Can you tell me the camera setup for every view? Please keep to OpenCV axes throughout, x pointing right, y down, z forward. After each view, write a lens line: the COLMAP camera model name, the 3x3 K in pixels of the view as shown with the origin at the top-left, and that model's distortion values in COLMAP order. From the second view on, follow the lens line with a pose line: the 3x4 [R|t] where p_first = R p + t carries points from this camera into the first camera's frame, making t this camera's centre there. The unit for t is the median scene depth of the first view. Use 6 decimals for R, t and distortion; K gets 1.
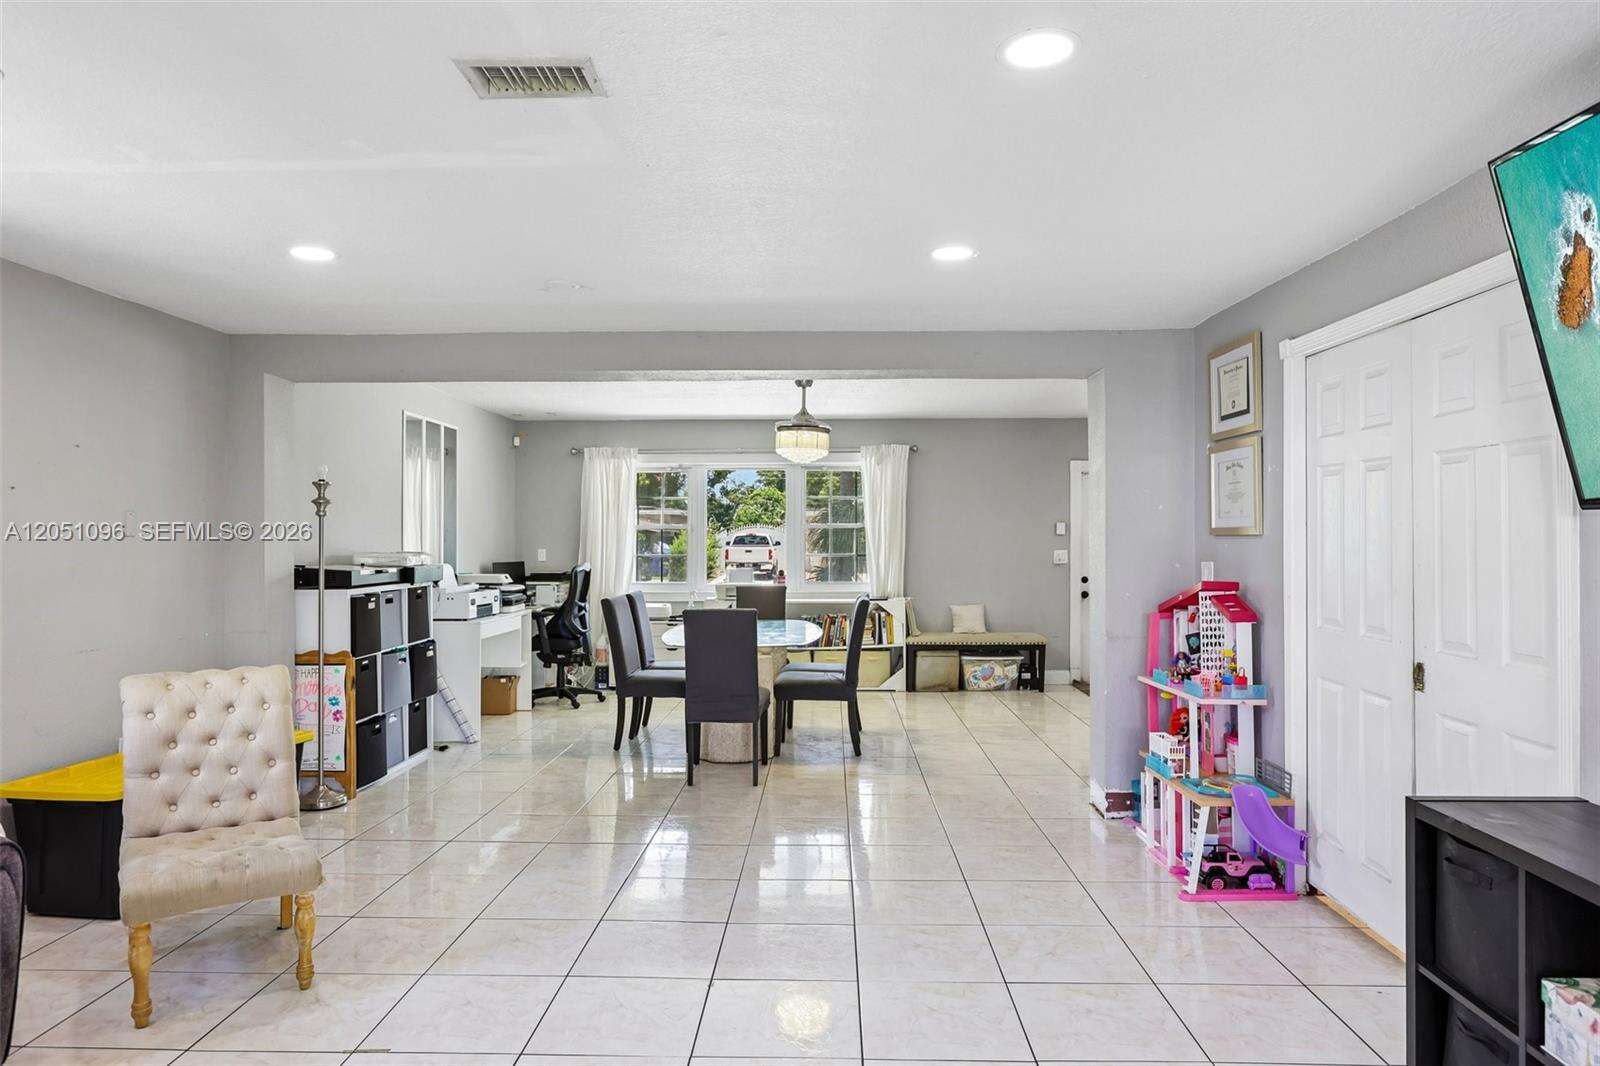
lens RADIAL K [[983.2, 0, 800.0], [0, 983.2, 533.0], [0, 0, 1]] dist [-0.003577, 0.003509]
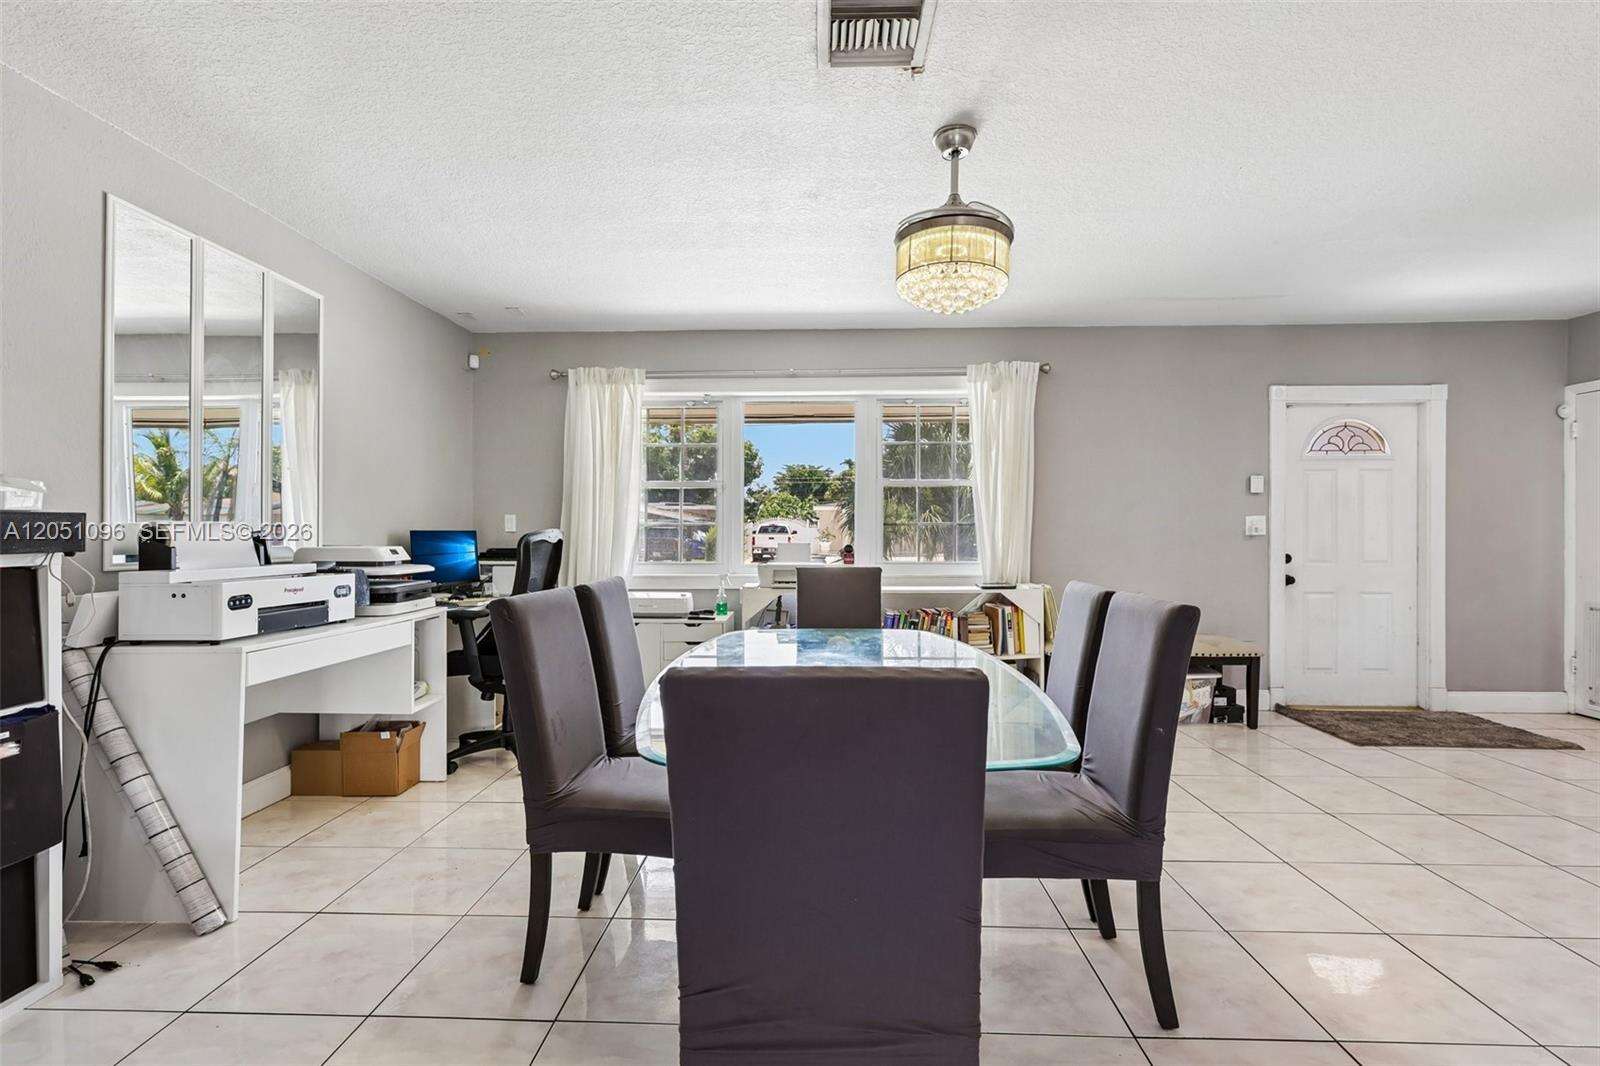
lens RADIAL K [[732.2, 0, 795.7], [0, 732.2, 534.0], [0, 0, 1]] dist [-0.000710, -0.000118]
pose [[0.999924, 0.000287, -0.012291, -0.063595], [-0.000188, 0.999967, 0.008072, 0.032111], [0.012293, -0.008069, 0.999892, 0.591600]]
